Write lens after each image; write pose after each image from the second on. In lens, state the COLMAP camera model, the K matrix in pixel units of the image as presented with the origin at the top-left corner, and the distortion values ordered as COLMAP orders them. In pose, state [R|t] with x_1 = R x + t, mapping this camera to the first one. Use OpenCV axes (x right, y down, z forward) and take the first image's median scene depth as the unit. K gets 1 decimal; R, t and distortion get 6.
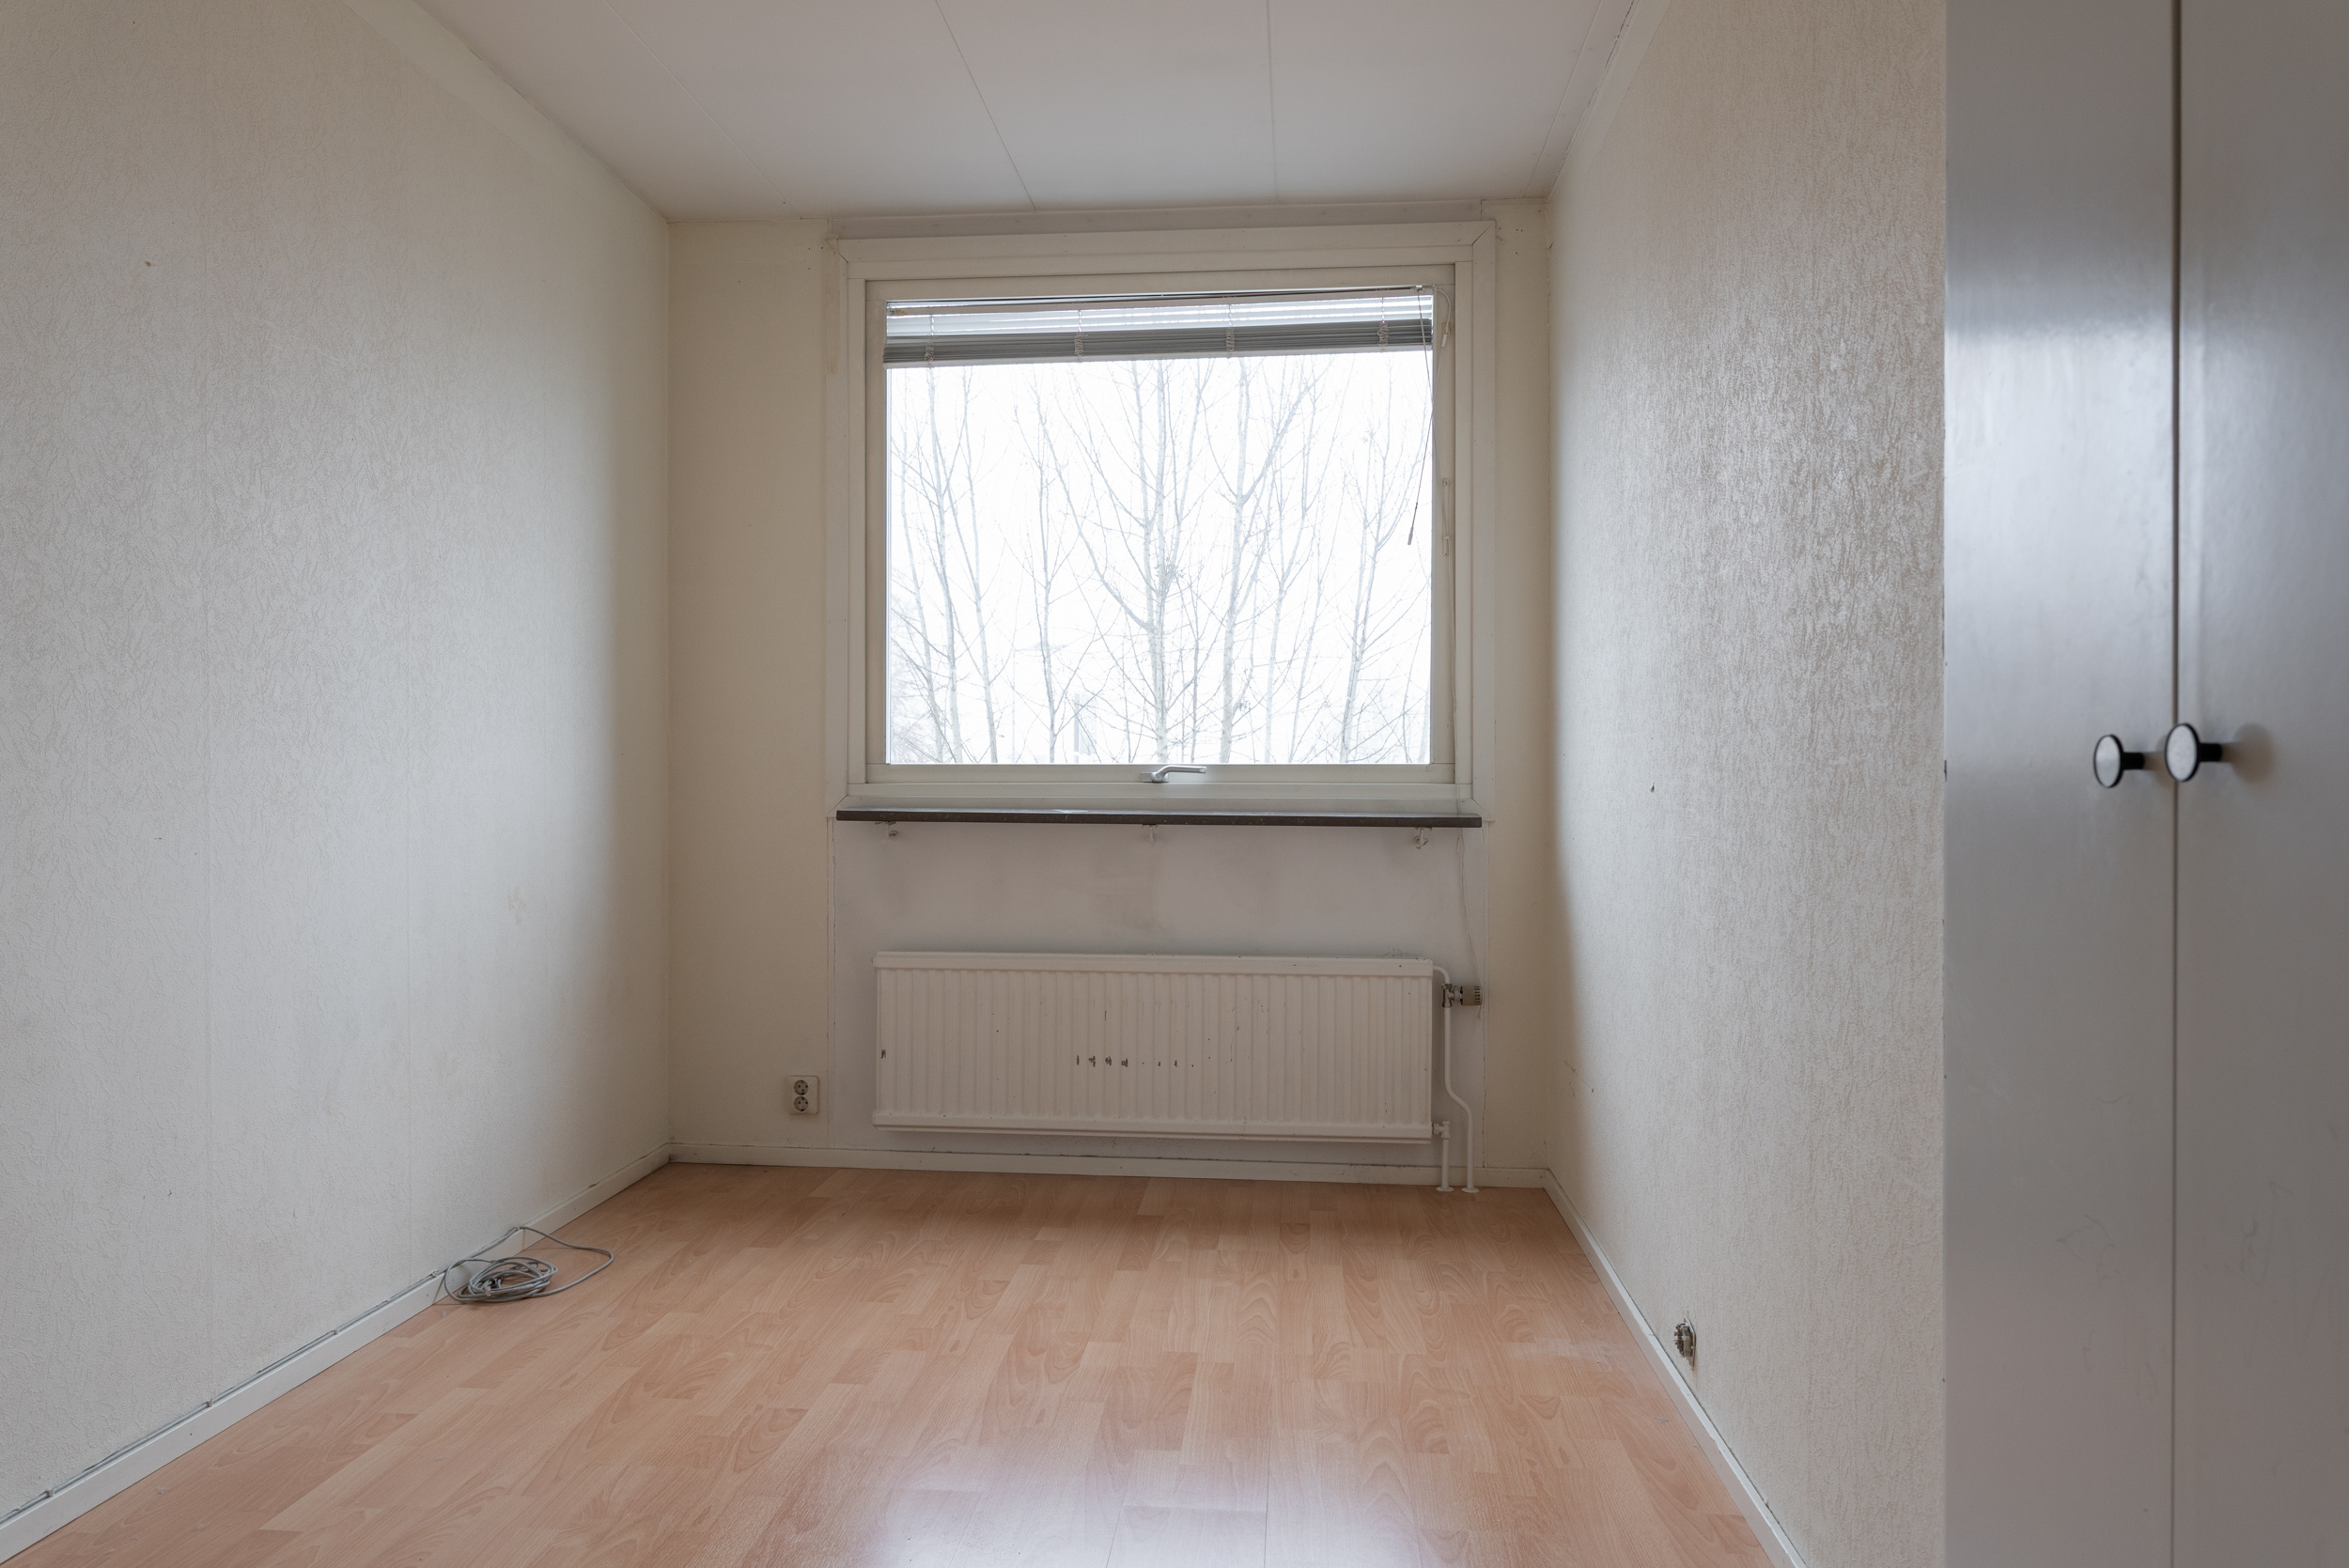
lens RADIAL K [[1631.0, 0, 1171.8], [0, 1631.0, 783.4], [0, 0, 1]] dist [0.001705, -0.002149]
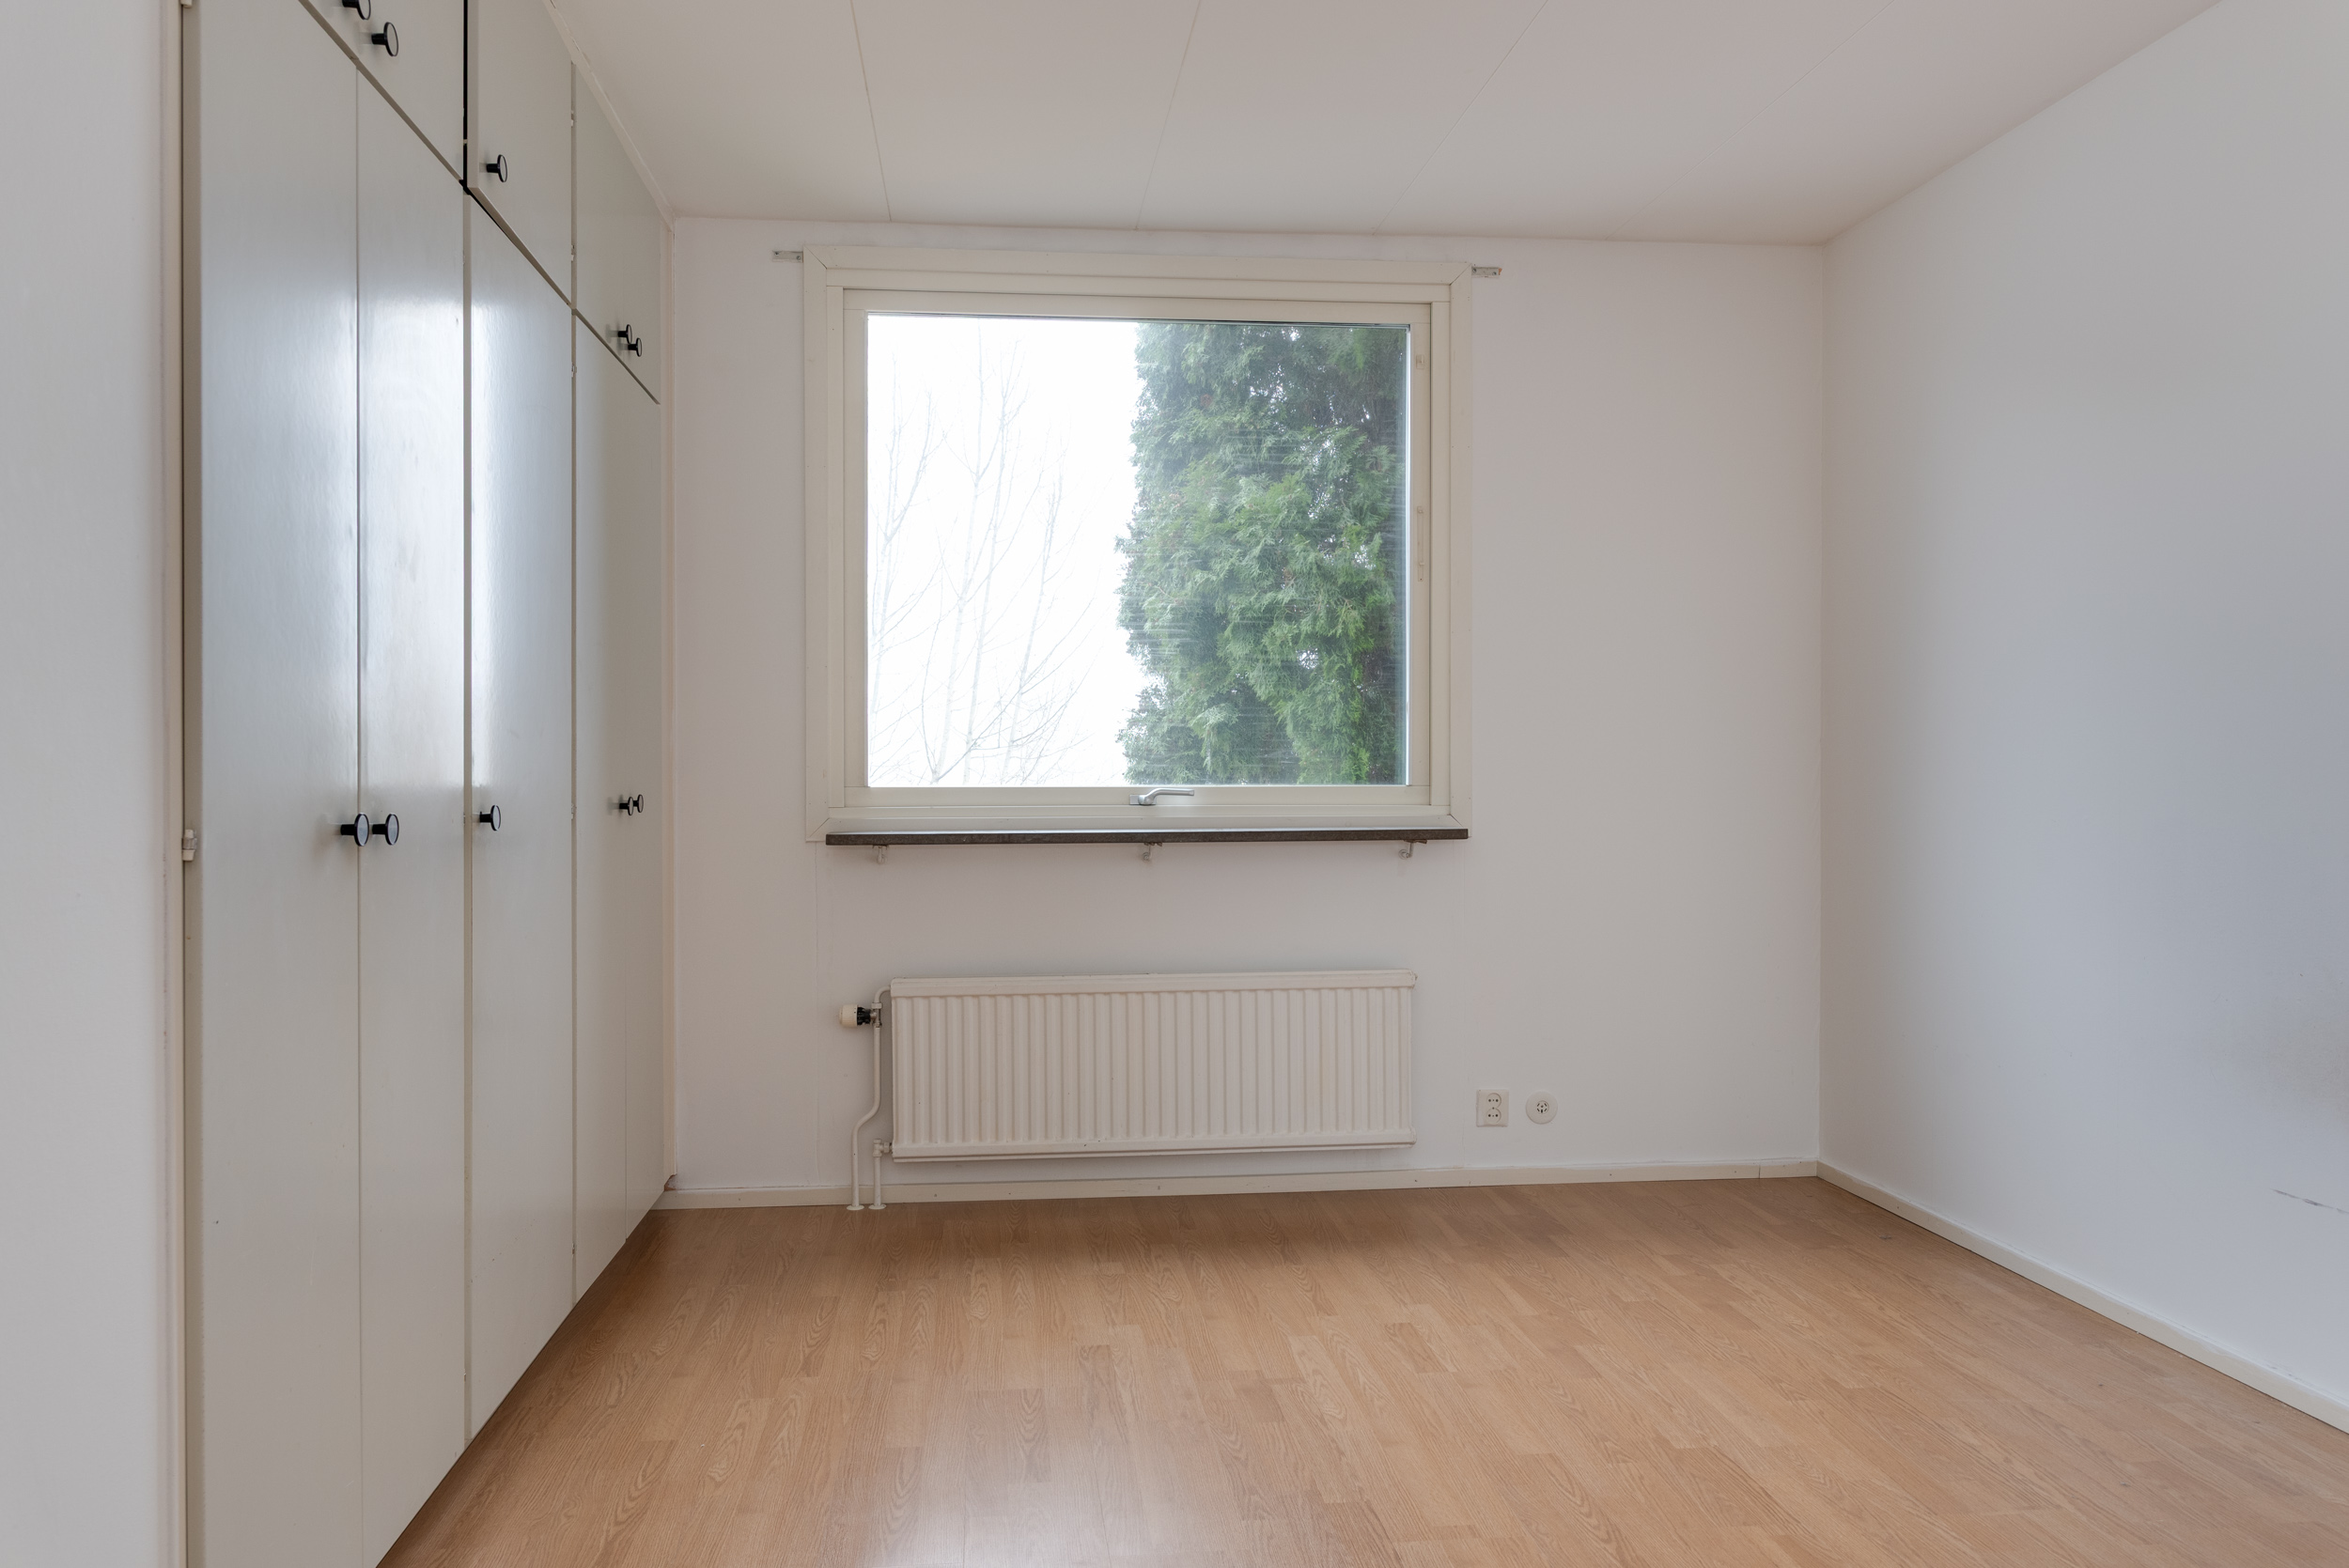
lens RADIAL K [[1621.0, 0, 1170.7], [0, 1621.0, 784.1], [0, 0, 1]] dist [0.005707, 0.003286]
pose [[0.981441, -0.011730, 0.191408, -0.186114], [0.014099, 0.999840, -0.011019, -0.000415], [-0.191248, 0.013513, 0.981449, 0.013443]]
